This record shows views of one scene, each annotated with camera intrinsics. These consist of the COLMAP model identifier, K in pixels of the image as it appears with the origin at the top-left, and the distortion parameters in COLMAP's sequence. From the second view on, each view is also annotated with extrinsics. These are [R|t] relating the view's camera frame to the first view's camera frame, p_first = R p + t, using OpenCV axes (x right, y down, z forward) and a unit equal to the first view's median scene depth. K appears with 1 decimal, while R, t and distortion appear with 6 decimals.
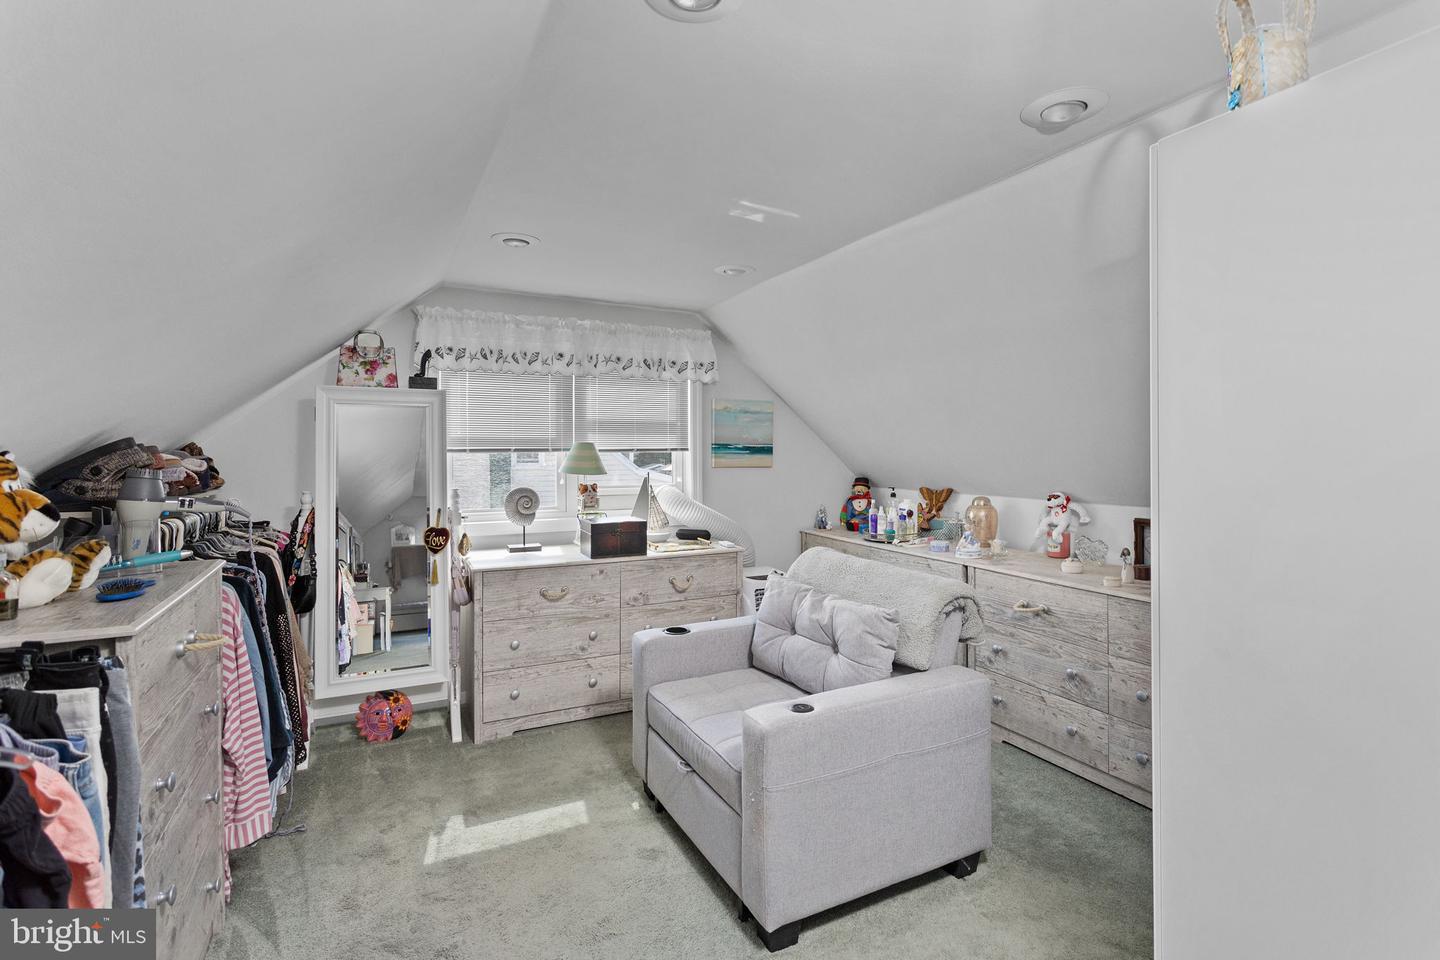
lens RADIAL K [[682.3, 0, 722.4], [0, 682.3, 449.3], [0, 0, 1]] dist [-0.000211, -0.000857]
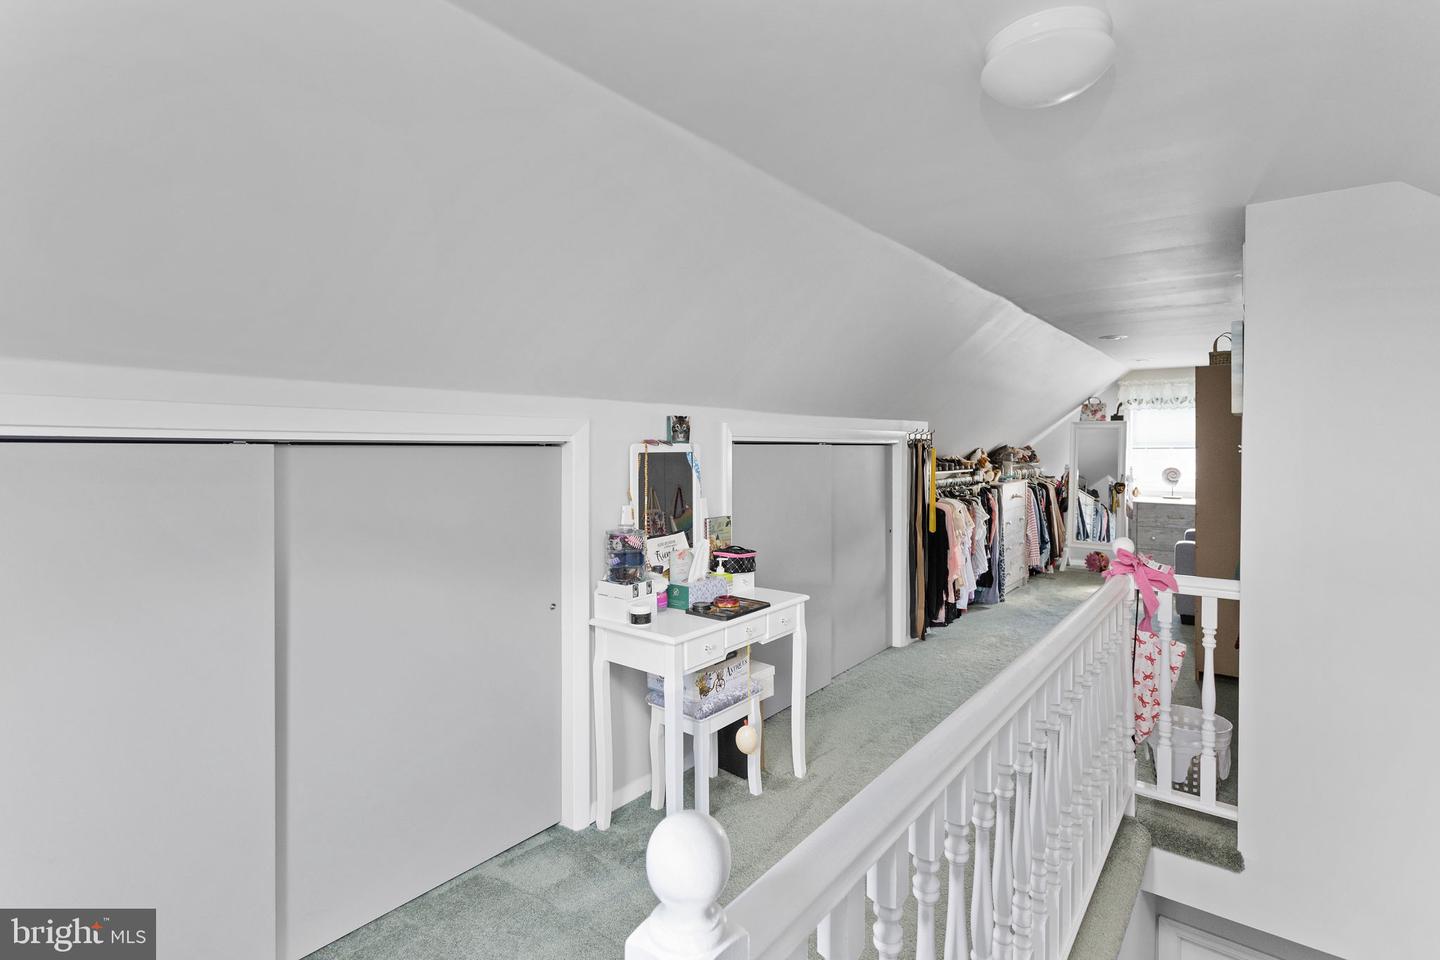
lens RADIAL K [[682.3, 0, 722.4], [0, 682.3, 449.3], [0, 0, 1]] dist [-0.000211, -0.000857]
pose [[0.421148, 0.003397, -0.906985, 1.053807], [-0.000149, 0.999993, 0.003676, -0.003395], [0.906992, -0.001414, 0.421146, -1.121501]]
